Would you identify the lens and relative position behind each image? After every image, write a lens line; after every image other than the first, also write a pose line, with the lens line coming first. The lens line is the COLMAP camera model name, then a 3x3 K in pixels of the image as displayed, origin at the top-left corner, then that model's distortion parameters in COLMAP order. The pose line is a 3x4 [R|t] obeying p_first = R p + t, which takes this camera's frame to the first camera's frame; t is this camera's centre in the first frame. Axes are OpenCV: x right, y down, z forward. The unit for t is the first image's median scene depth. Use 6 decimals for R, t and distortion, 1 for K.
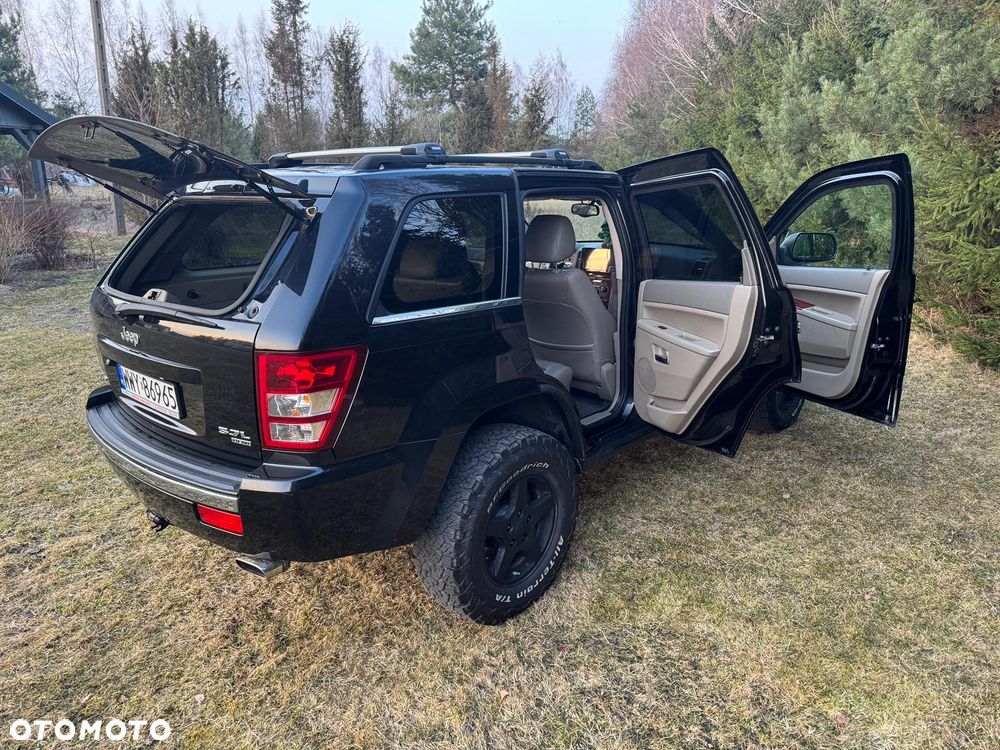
lens RADIAL K [[722.2, 0, 499.6], [0, 722.2, 379.9], [0, 0, 1]] dist [0.006211, -0.007148]
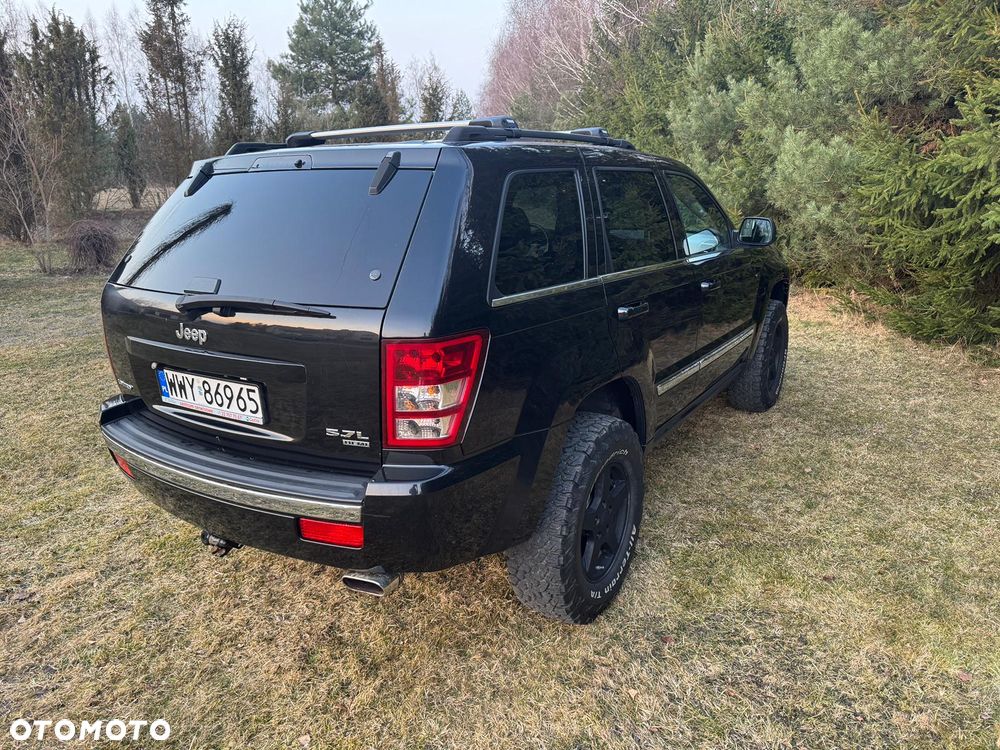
lens RADIAL K [[723.3, 0, 500.0], [0, 723.3, 375.0], [0, 0, 1]] dist [0.003421, -0.003842]
pose [[0.985657, -0.051747, 0.160632, -0.227248], [0.053509, 0.998545, -0.006663, 0.011781], [-0.160054, 0.015163, 0.986992, 0.065570]]
